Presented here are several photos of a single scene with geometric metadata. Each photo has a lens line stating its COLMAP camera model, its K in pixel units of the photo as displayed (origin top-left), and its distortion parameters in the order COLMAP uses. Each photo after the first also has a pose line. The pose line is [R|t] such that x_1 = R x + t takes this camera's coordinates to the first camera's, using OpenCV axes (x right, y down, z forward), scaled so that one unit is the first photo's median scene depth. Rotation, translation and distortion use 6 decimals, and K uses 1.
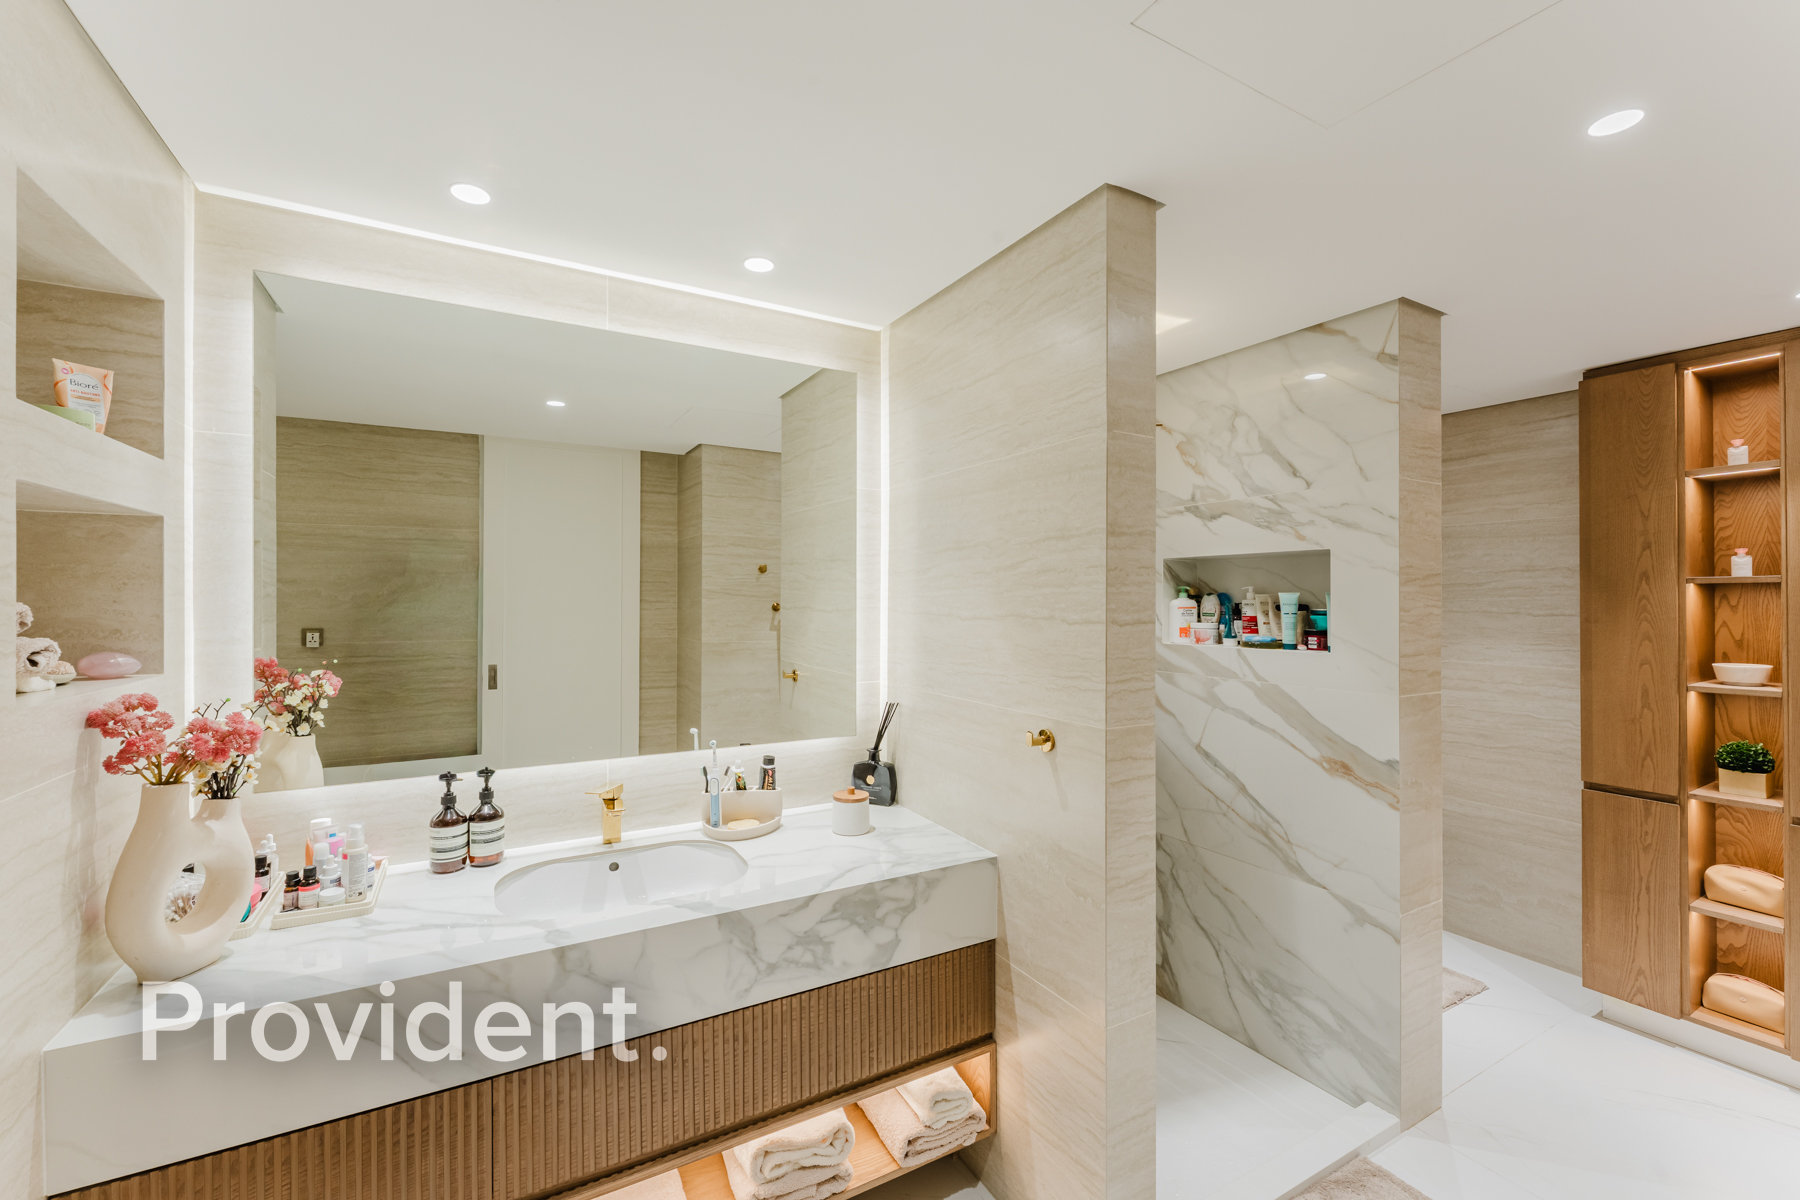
lens RADIAL K [[740.3, 0, 908.2], [0, 740.3, 587.2], [0, 0, 1]] dist [-0.002177, 0.000001]
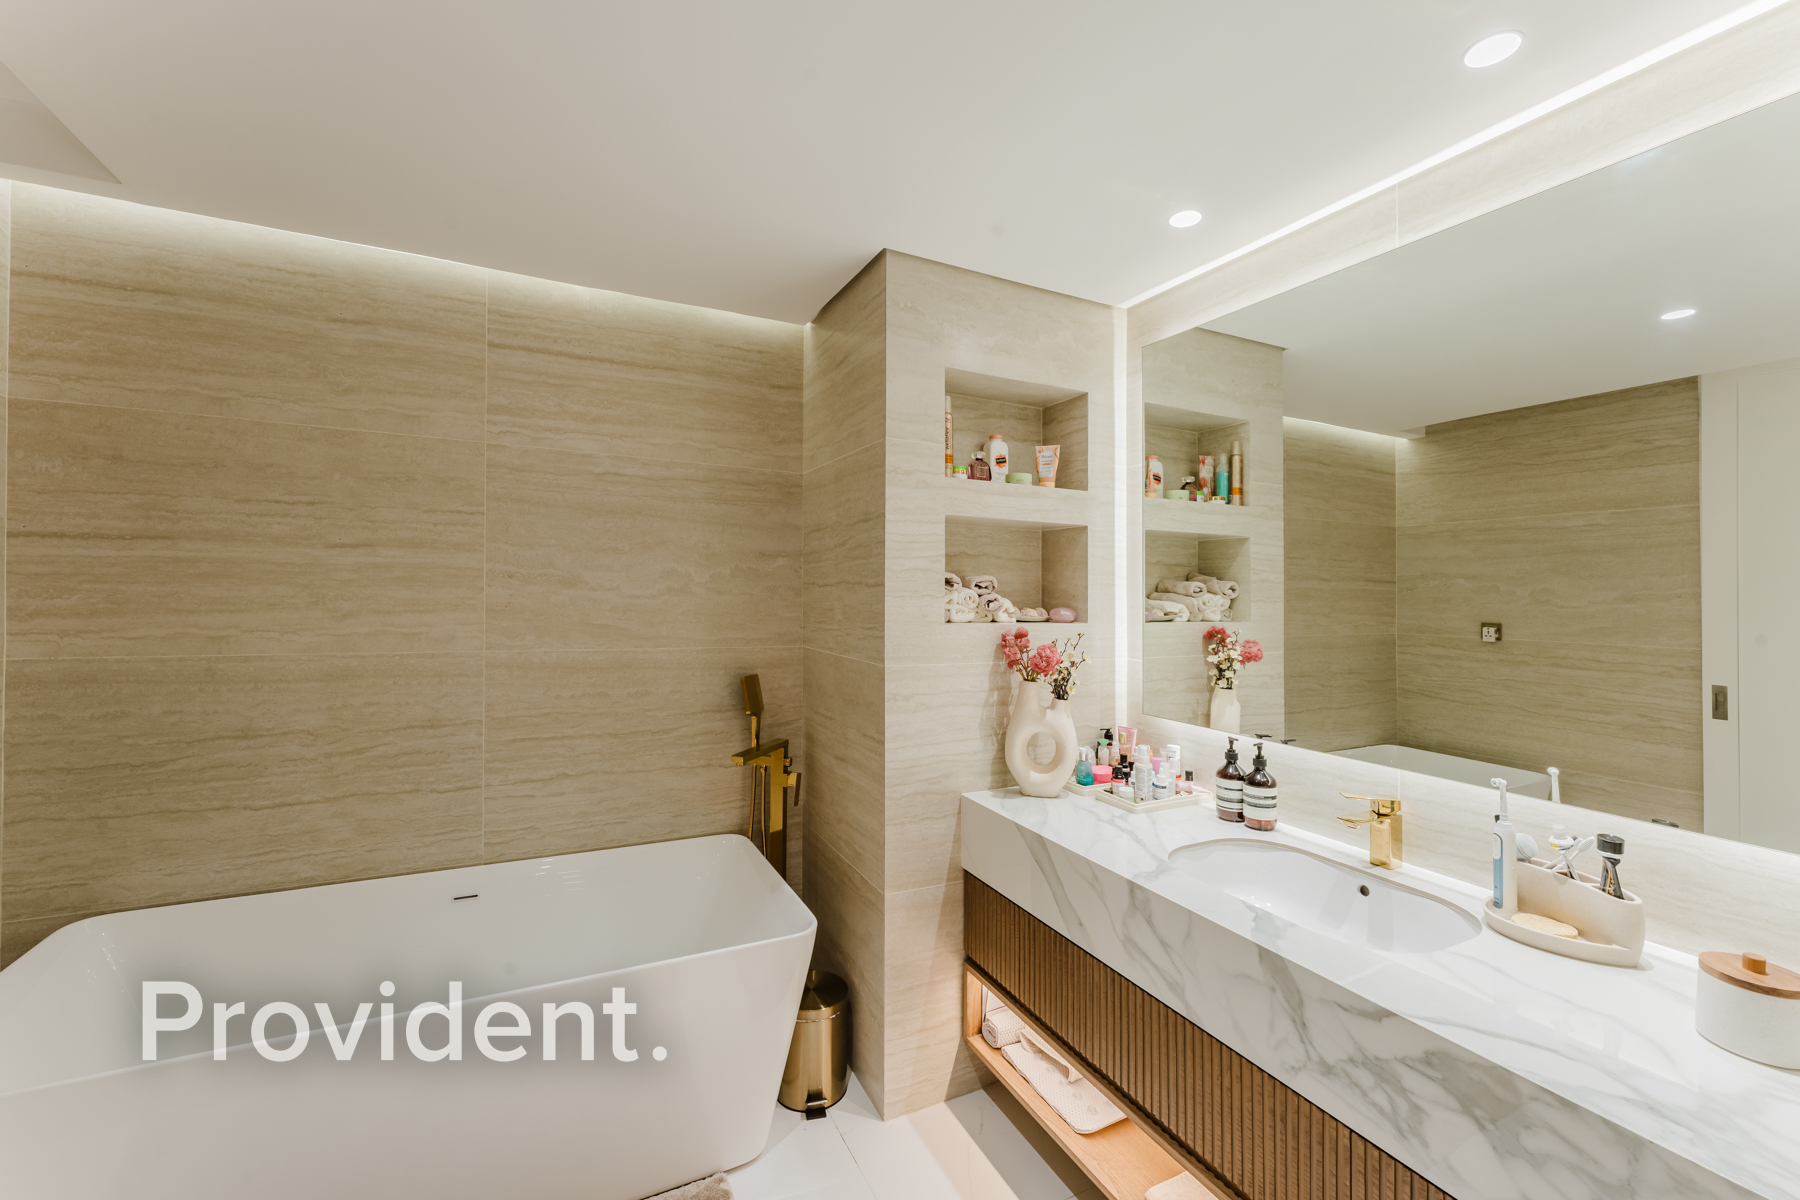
lens RADIAL K [[740.3, 0, 910.5], [0, 740.3, 598.9], [0, 0, 1]] dist [-0.002177, 0.000001]
pose [[-0.067531, 0.001136, -0.997717, 0.503746], [-0.004261, 0.999990, 0.001427, 0.049671], [0.997708, 0.004348, -0.067525, 0.570565]]
